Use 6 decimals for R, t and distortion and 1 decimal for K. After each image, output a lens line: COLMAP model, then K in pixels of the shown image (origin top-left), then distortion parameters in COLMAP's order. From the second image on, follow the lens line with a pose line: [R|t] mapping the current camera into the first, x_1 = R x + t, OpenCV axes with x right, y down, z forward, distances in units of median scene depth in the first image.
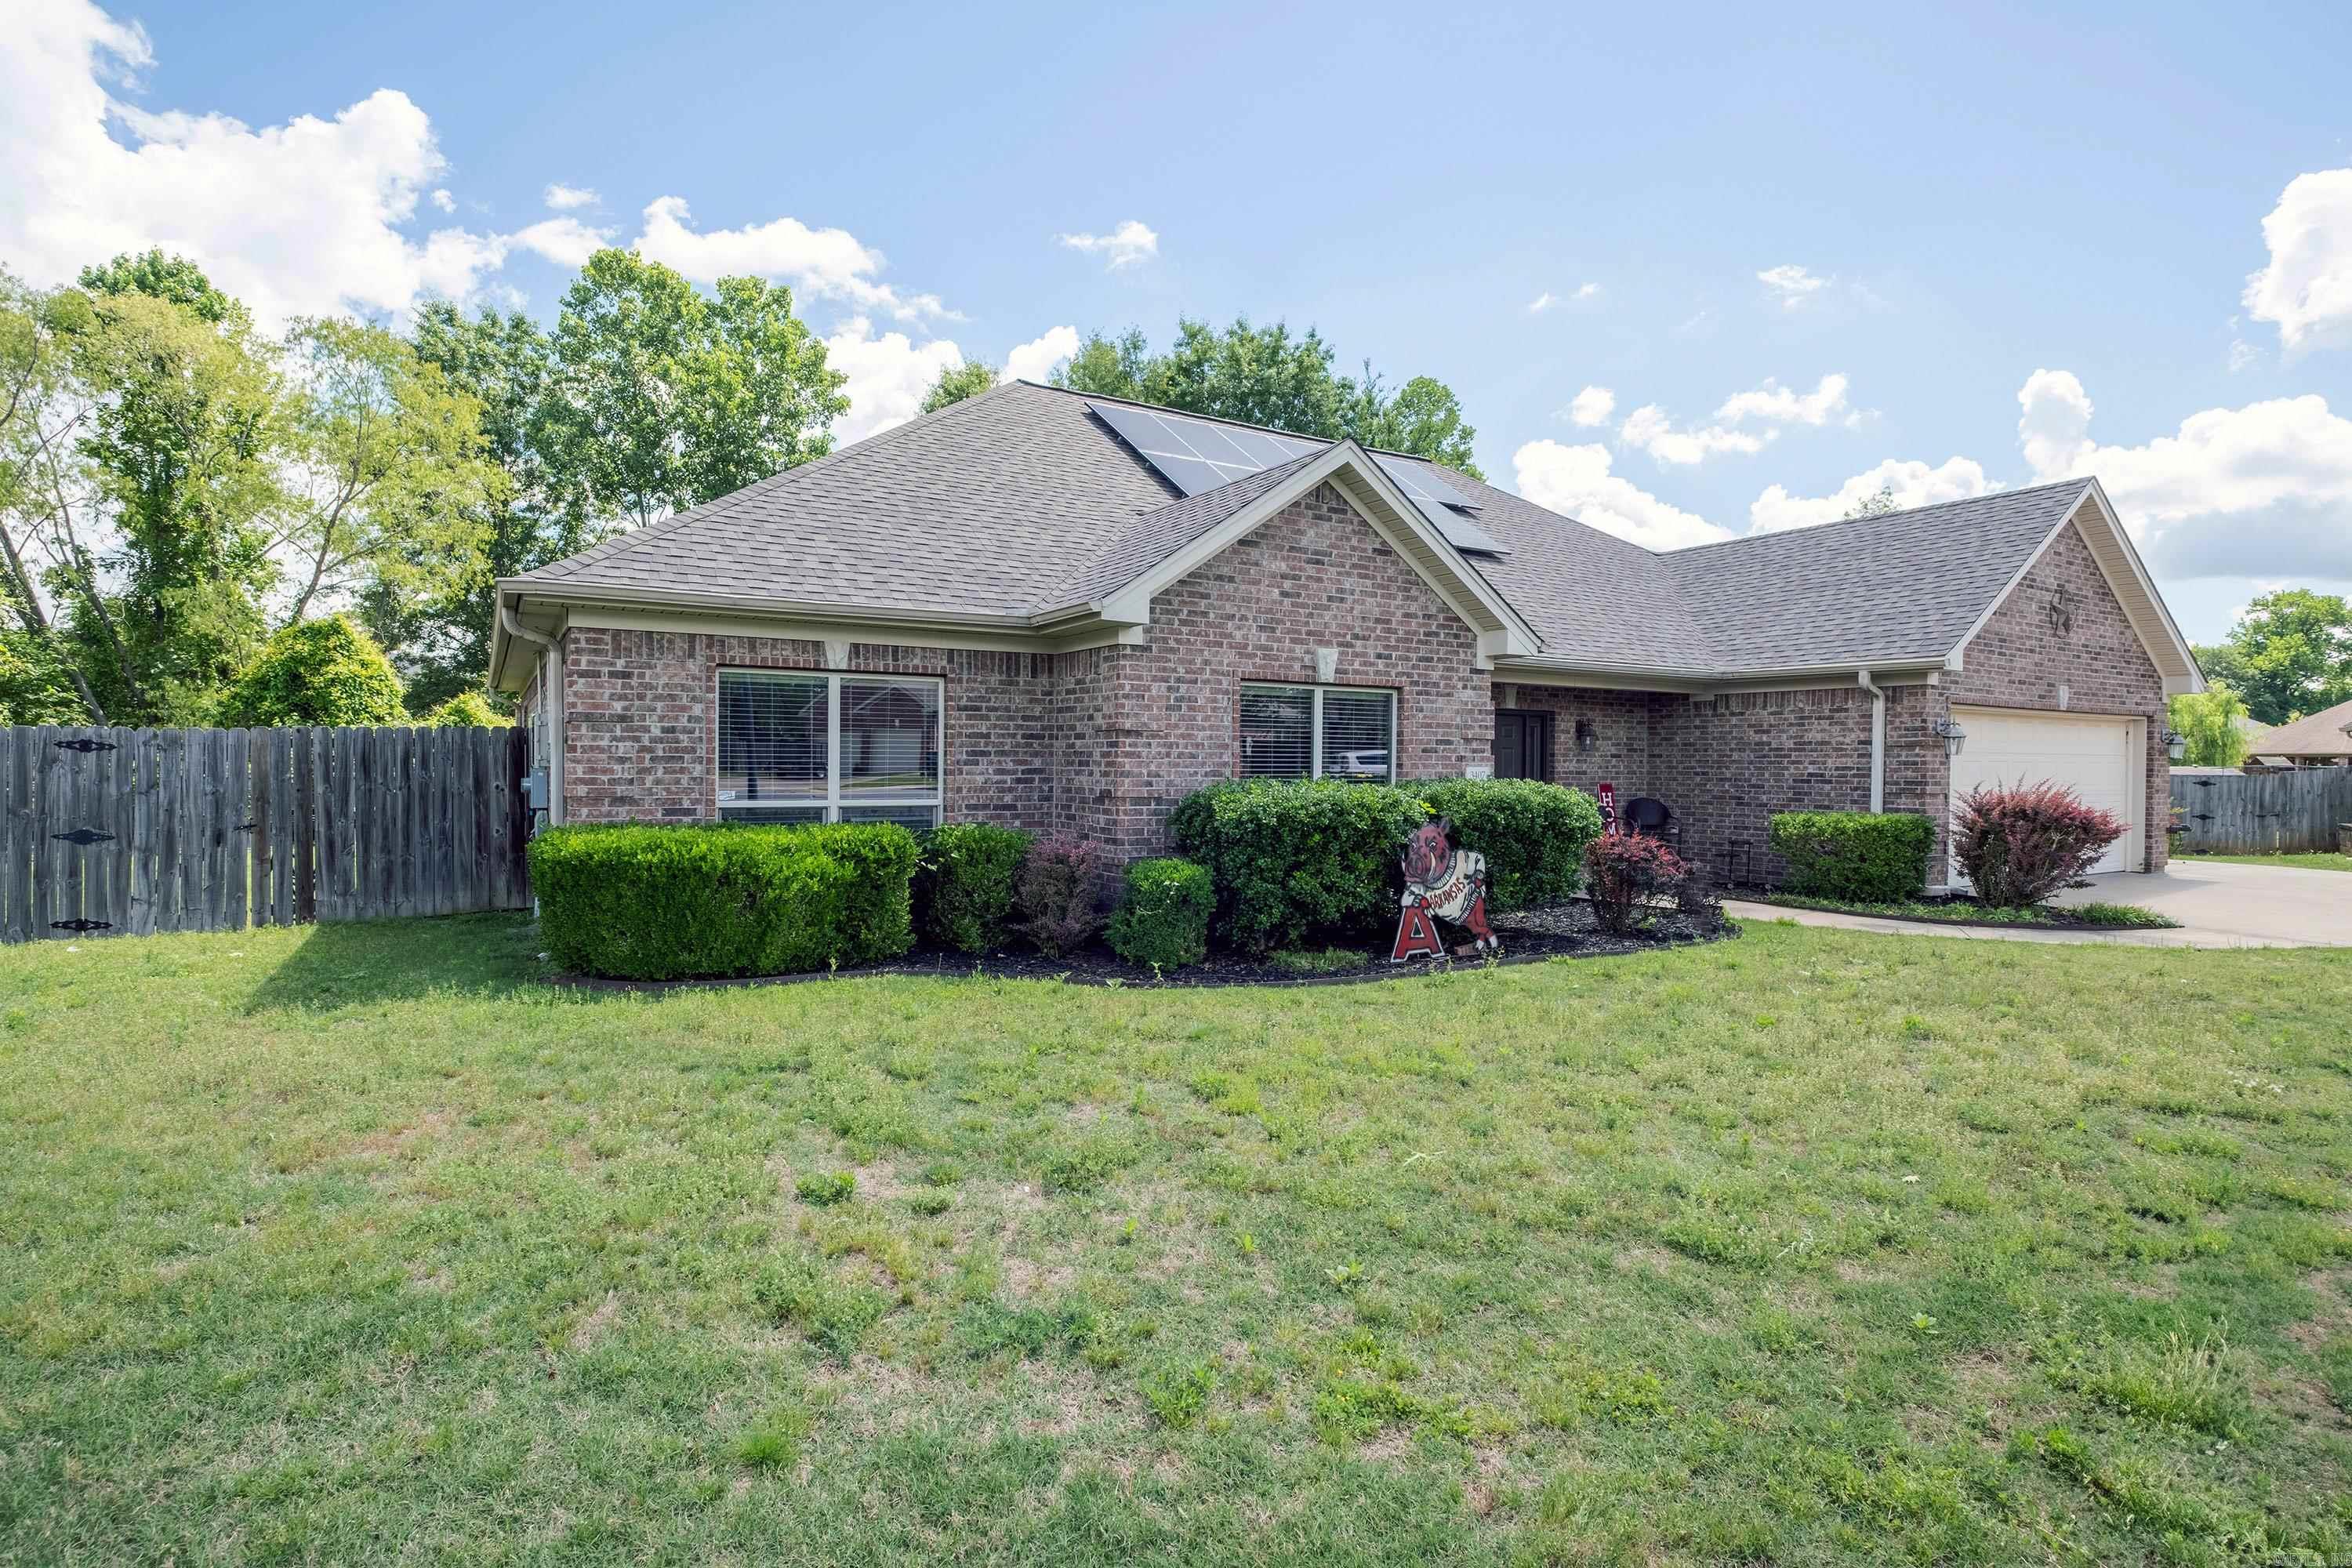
lens RADIAL K [[1159.1, 0, 1174.1], [0, 1159.1, 775.9], [0, 0, 1]] dist [-0.012873, 0.000683]
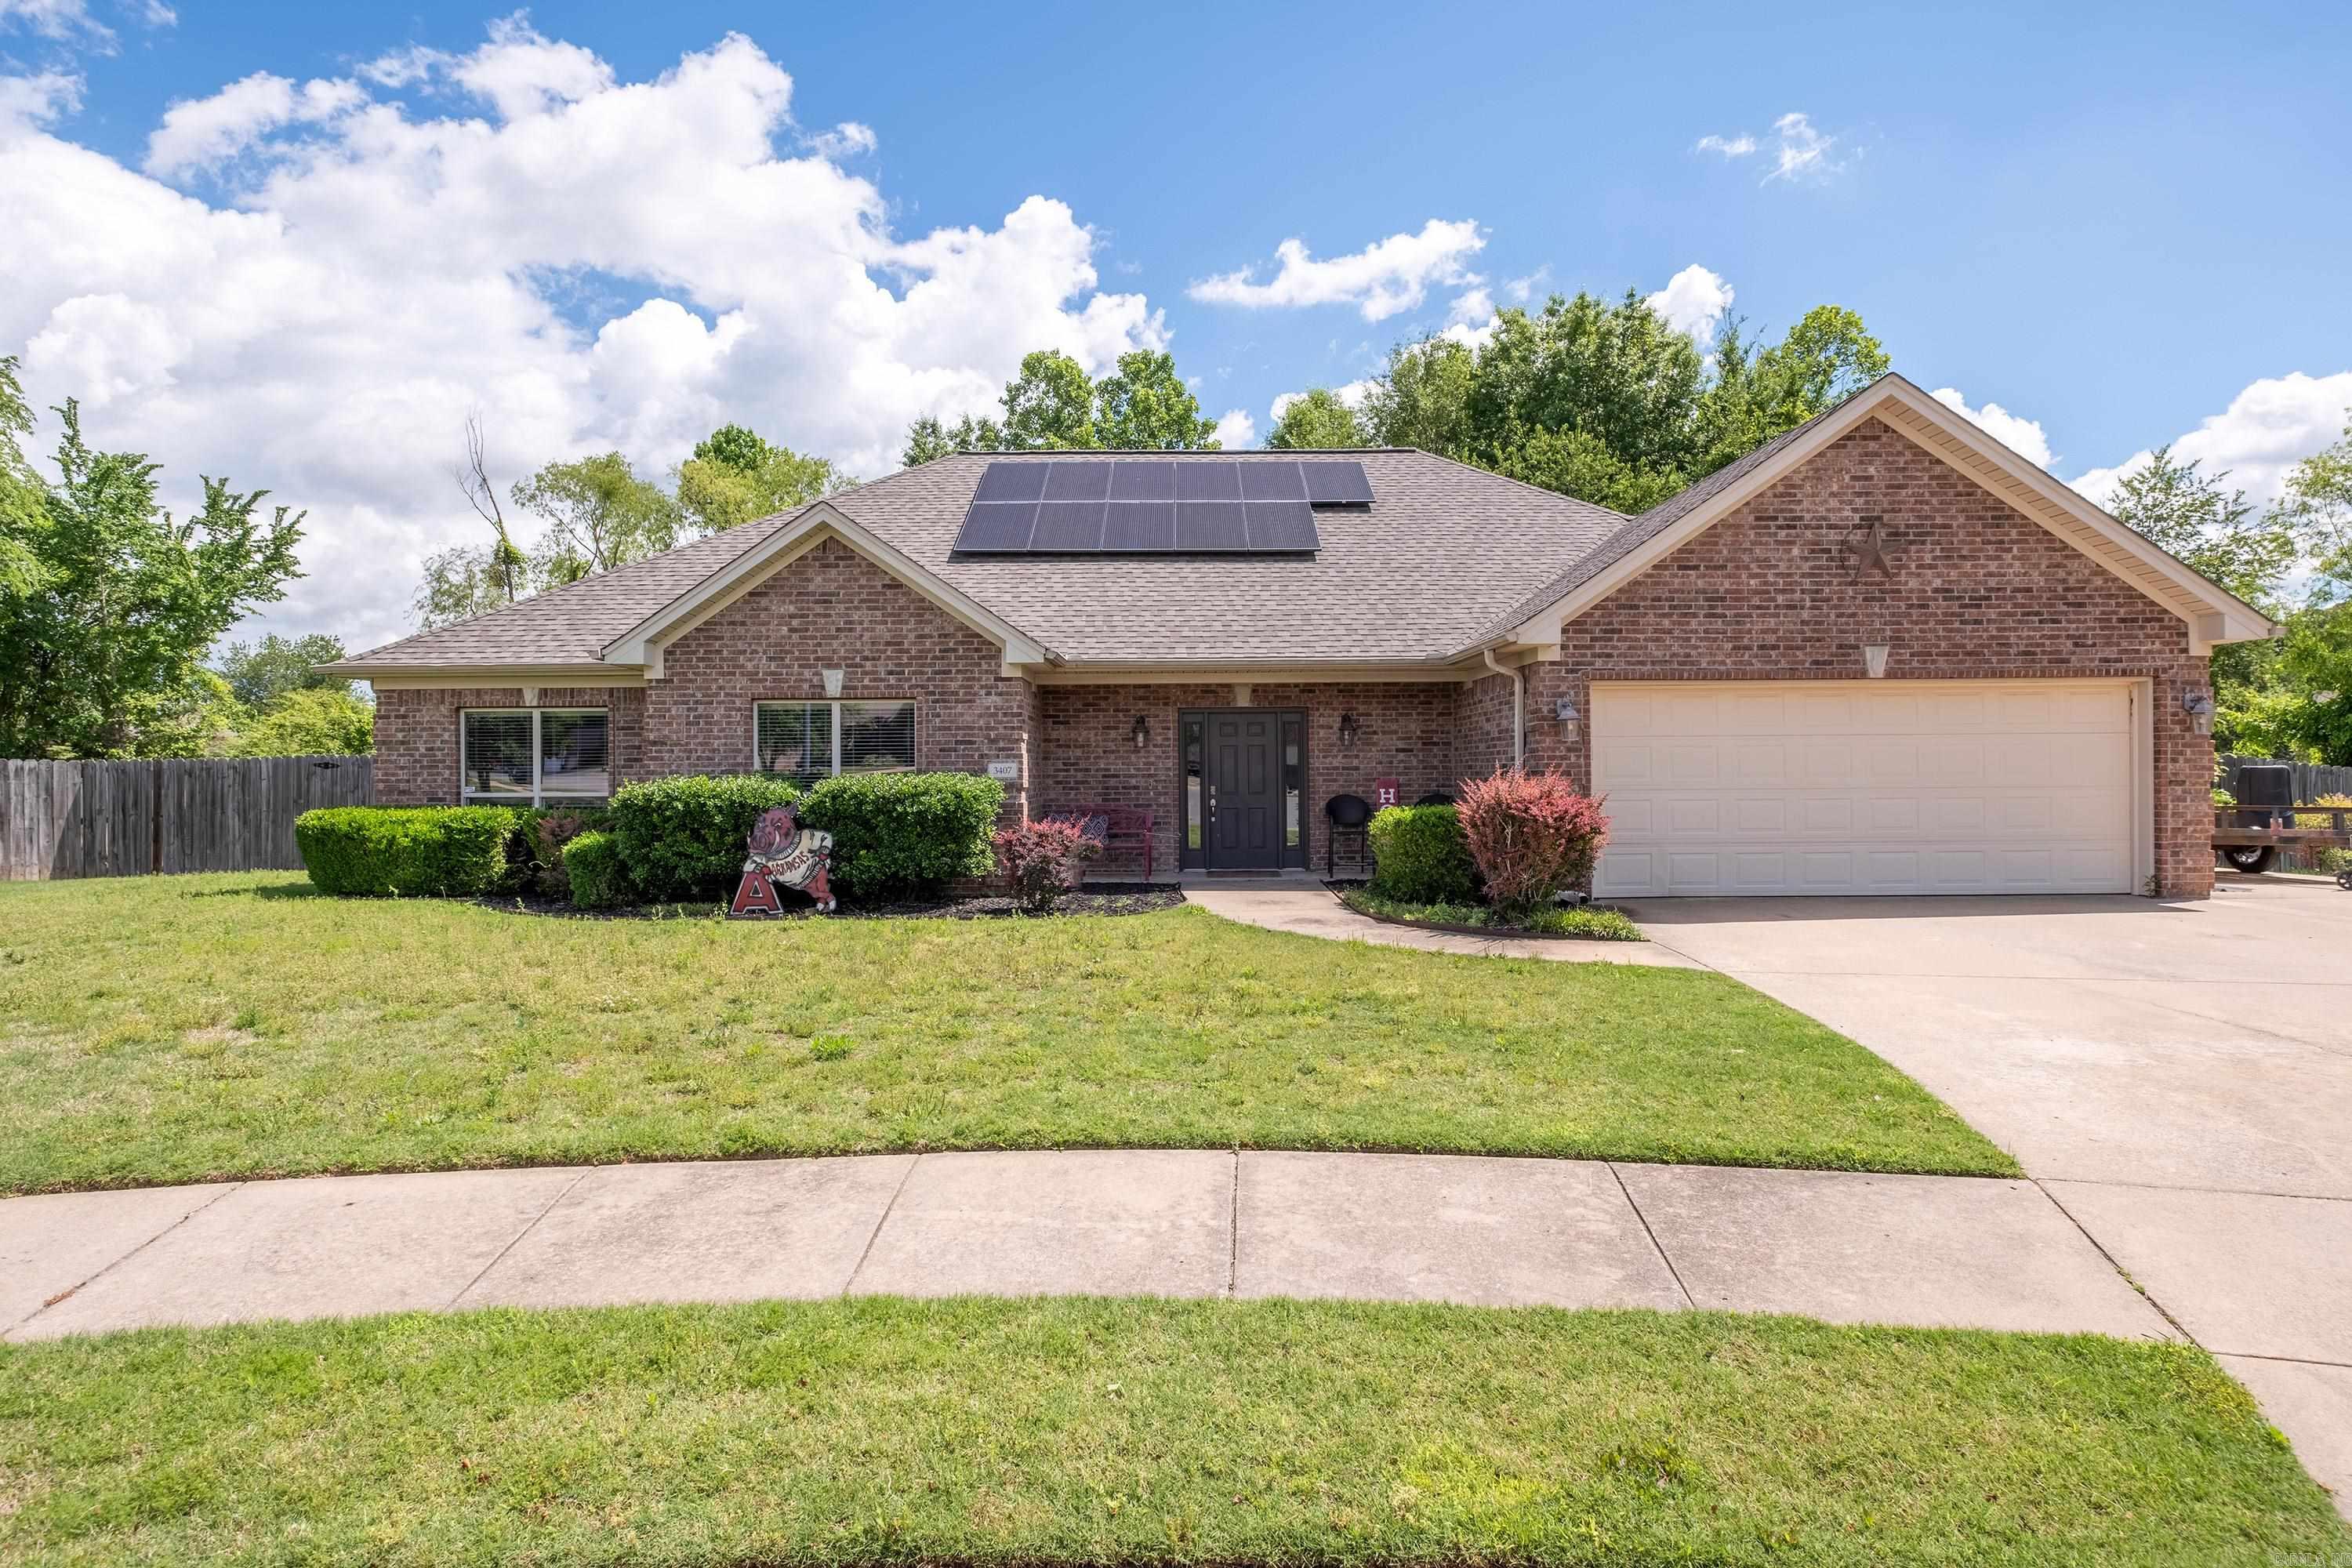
lens RADIAL K [[1159.1, 0, 1175.7], [0, 1159.1, 796.2], [0, 0, 1]] dist [-0.012873, 0.000683]
pose [[0.858152, -0.003375, -0.513384, 1.143537], [0.007191, 0.999959, 0.005447, 0.022348], [0.513345, -0.008366, 0.858142, 0.126249]]
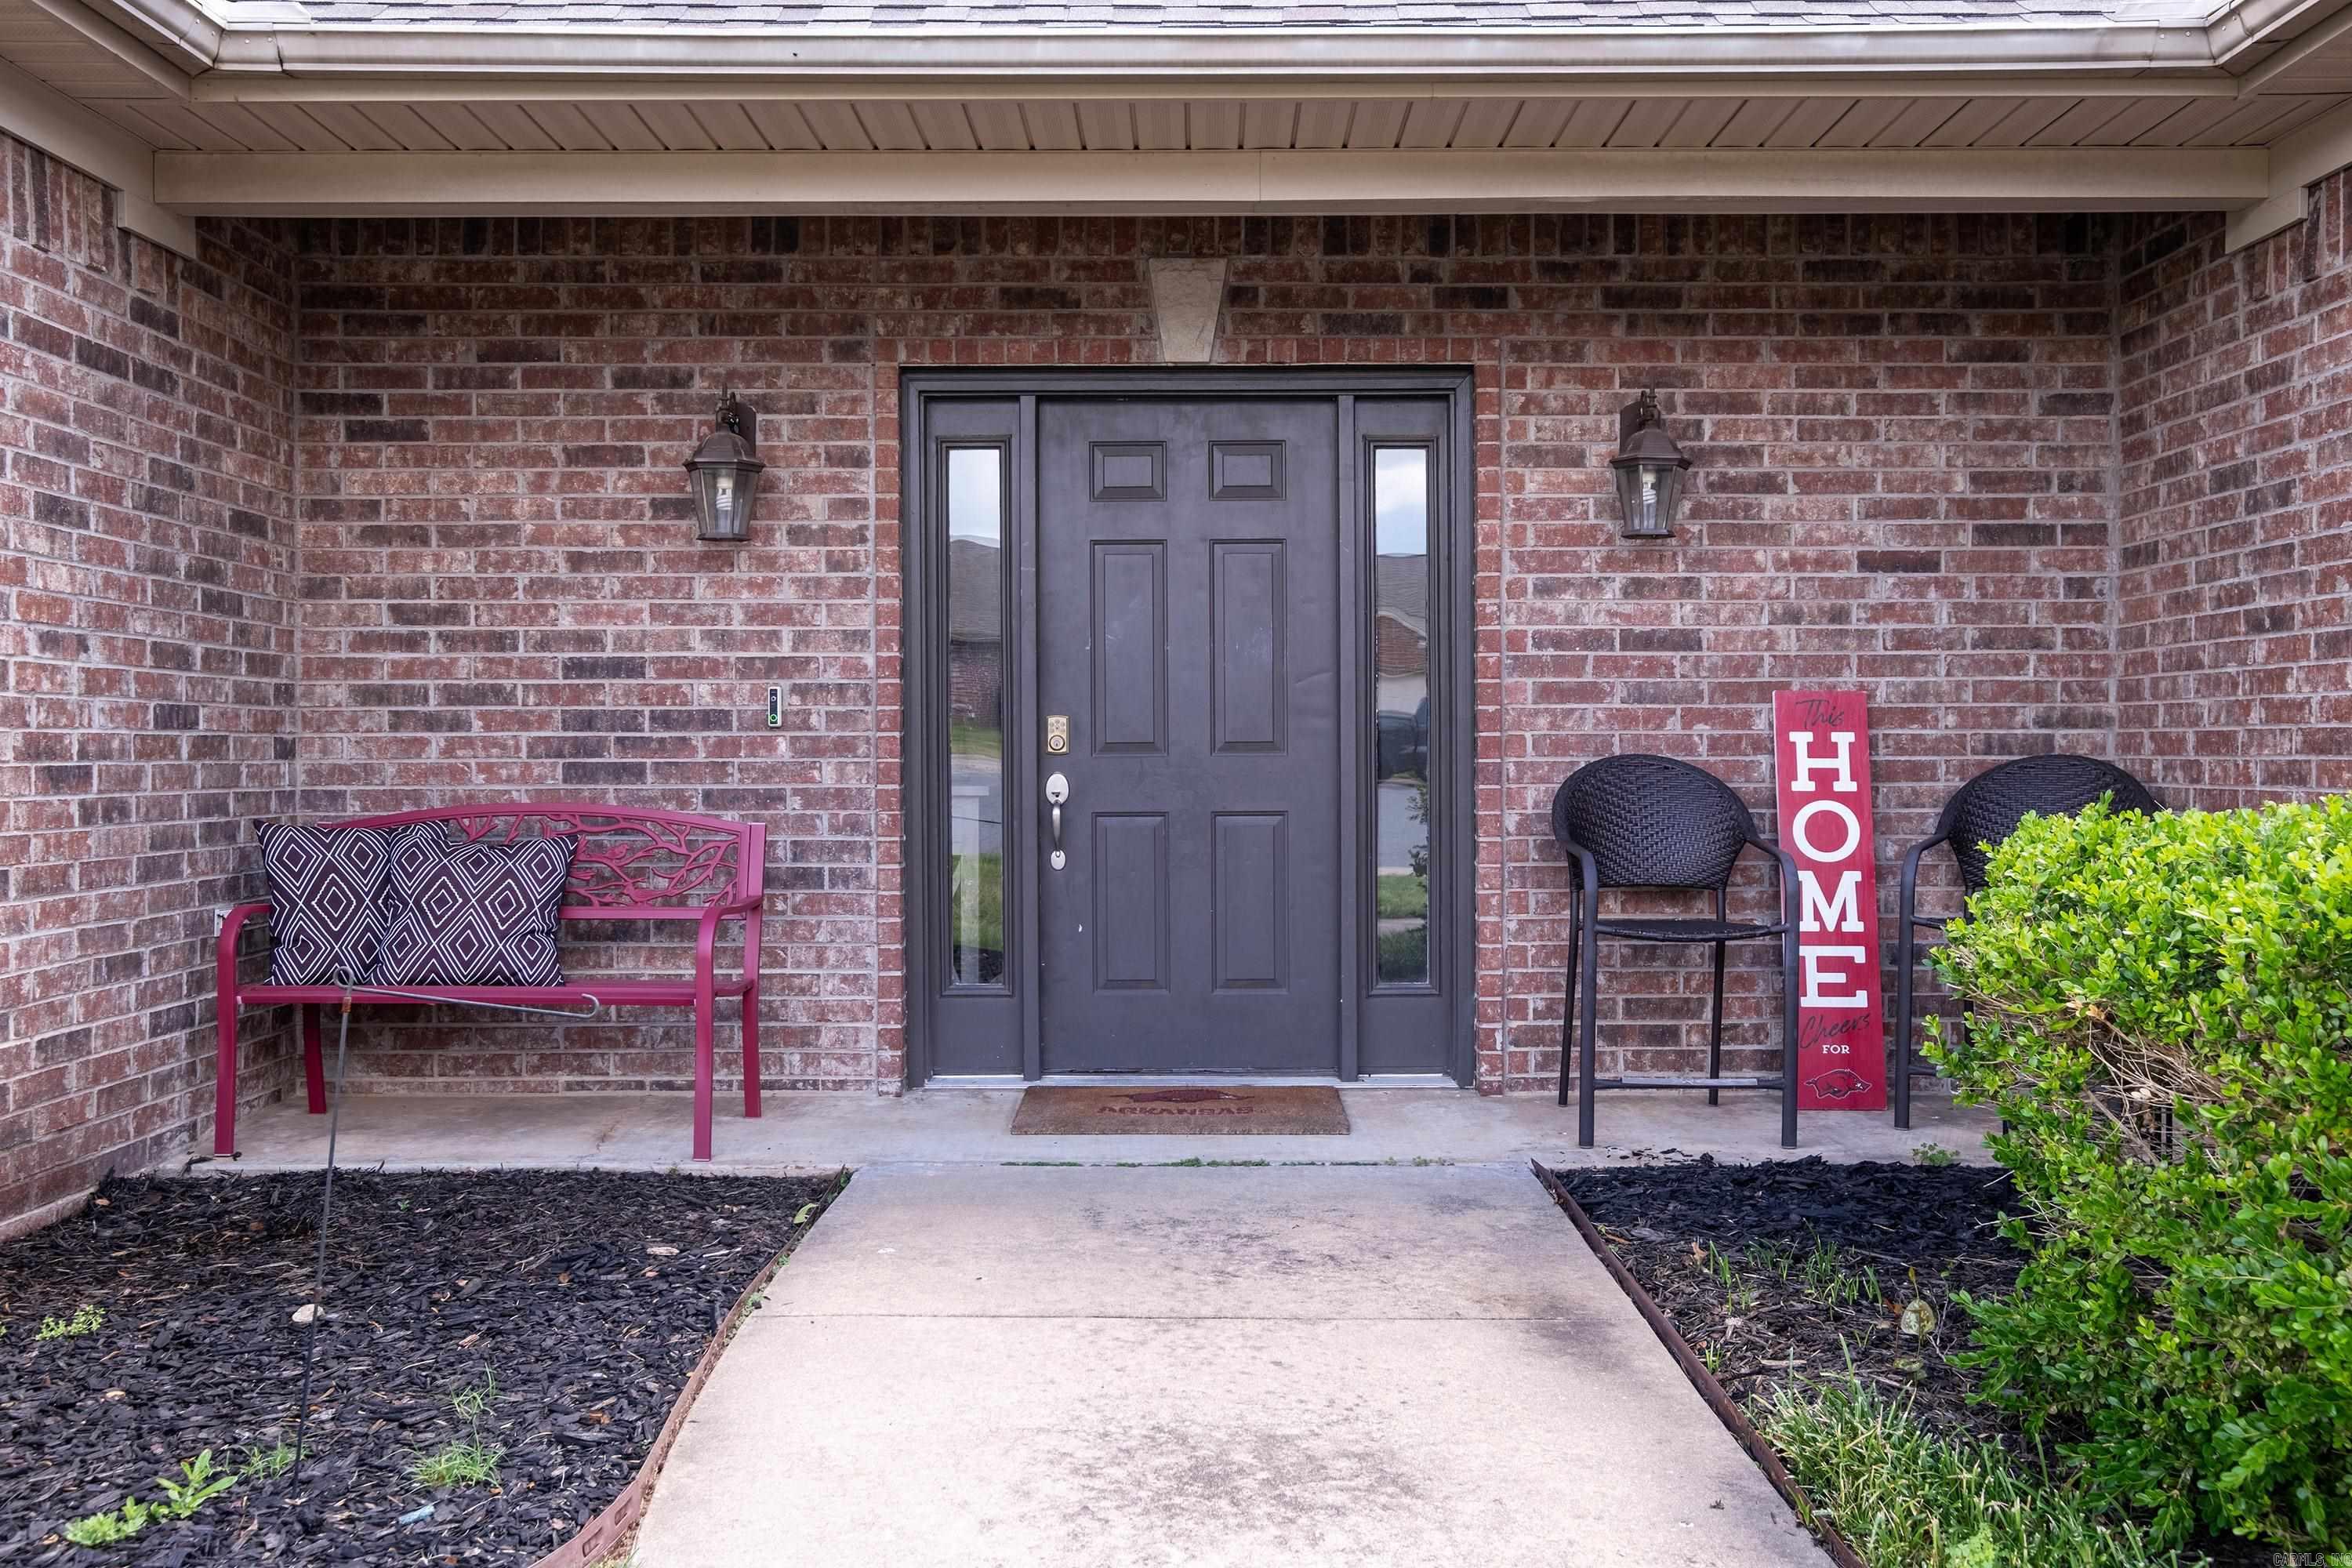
lens RADIAL K [[1948.8, 0, 1169.5], [0, 1948.8, 782.2], [0, 0, 1]] dist [0.002973, 0.000784]
pose [[0.847985, 0.002845, -0.530012, 0.739774], [0.002340, 0.999956, 0.009111, 0.032711], [0.530015, -0.008966, 0.847941, 0.987112]]
